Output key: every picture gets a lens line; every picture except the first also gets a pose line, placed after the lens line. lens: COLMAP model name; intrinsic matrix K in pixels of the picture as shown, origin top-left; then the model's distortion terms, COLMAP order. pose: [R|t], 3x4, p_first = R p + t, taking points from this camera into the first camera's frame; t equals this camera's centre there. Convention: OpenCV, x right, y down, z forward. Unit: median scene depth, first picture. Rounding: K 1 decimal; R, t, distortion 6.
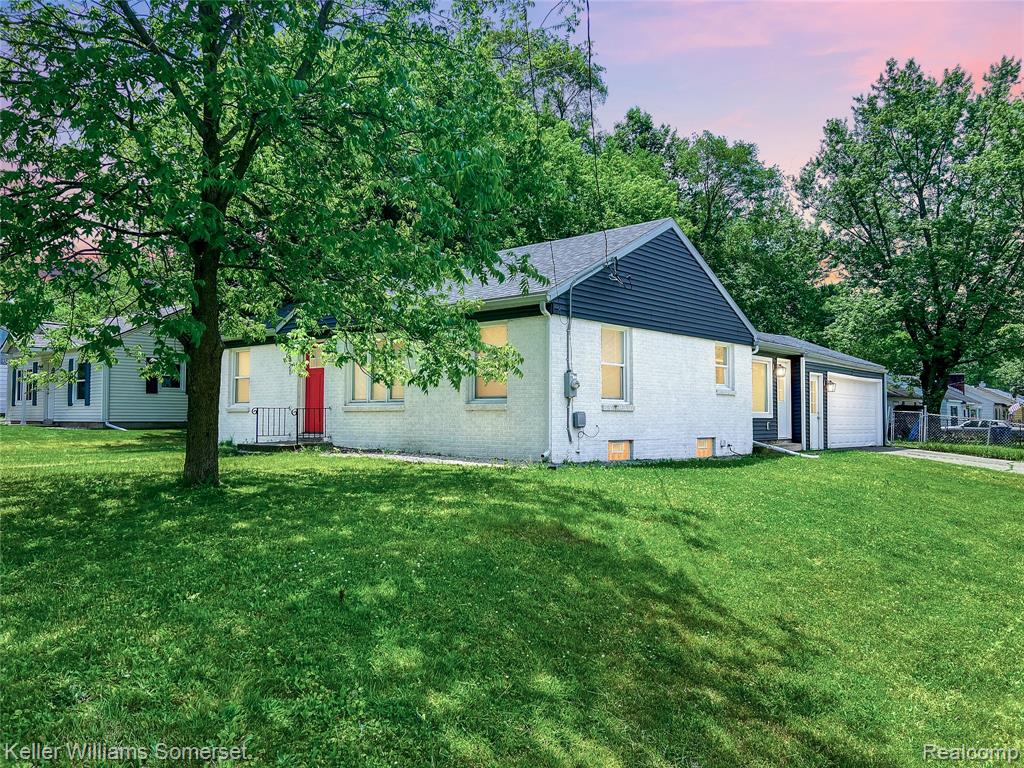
lens RADIAL K [[769.6, 0, 511.1], [0, 769.6, 386.5], [0, 0, 1]] dist [-0.002651, -0.001117]
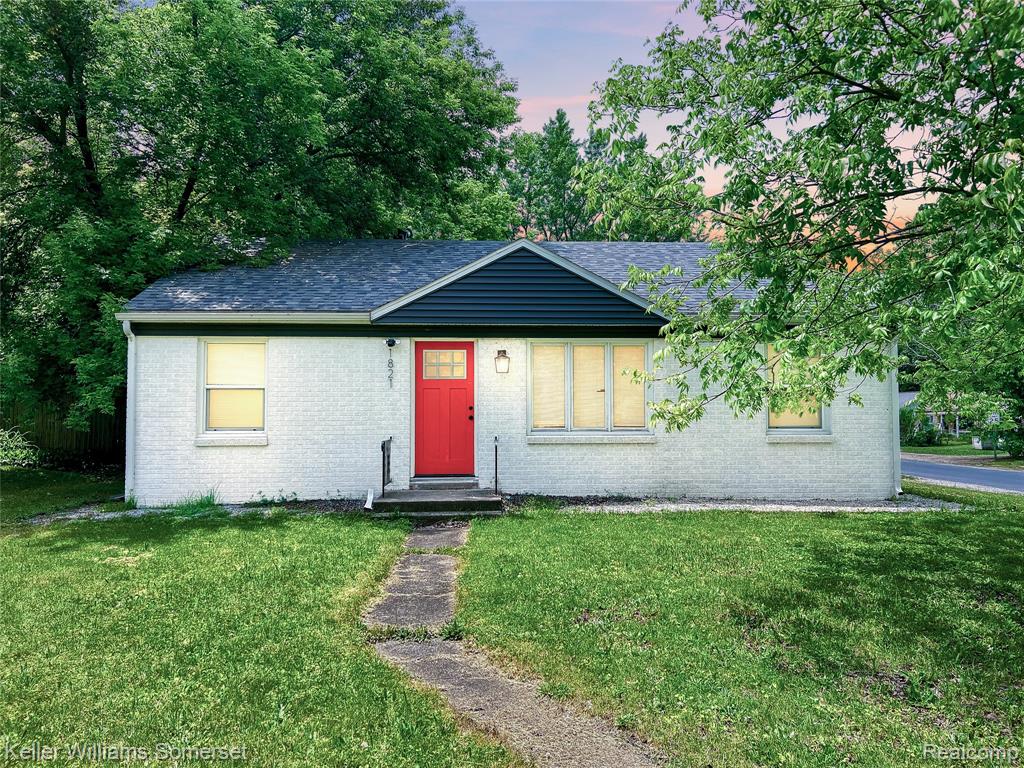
lens RADIAL K [[769.6, 0, 511.6], [0, 769.6, 384.3], [0, 0, 1]] dist [-0.002651, -0.001117]
pose [[0.730867, 0.053454, 0.680423, -0.680045], [-0.021839, 0.998249, -0.054965, 0.015739], [-0.682170, 0.025312, 0.730755, 0.473763]]
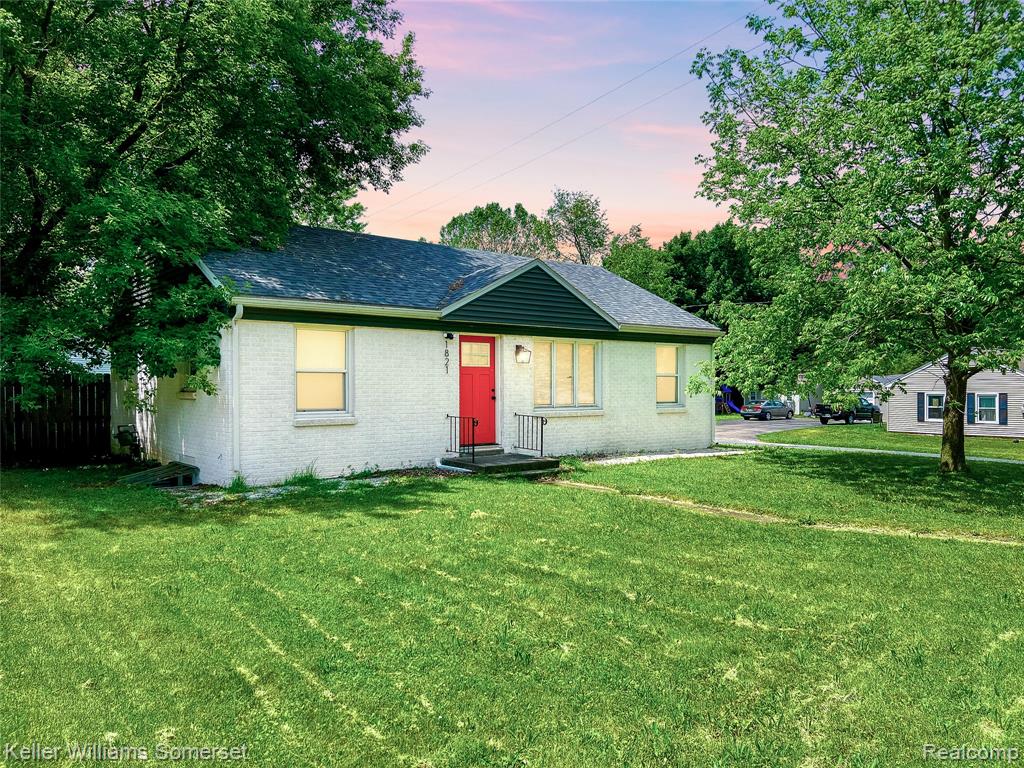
lens RADIAL K [[769.6, 0, 511.6], [0, 769.6, 384.7], [0, 0, 1]] dist [-0.002651, -0.001117]
pose [[0.194527, 0.040106, 0.980077, -1.075137], [-0.001743, 0.999176, -0.040541, 0.028518], [-0.980896, 0.006178, 0.194436, 0.811096]]
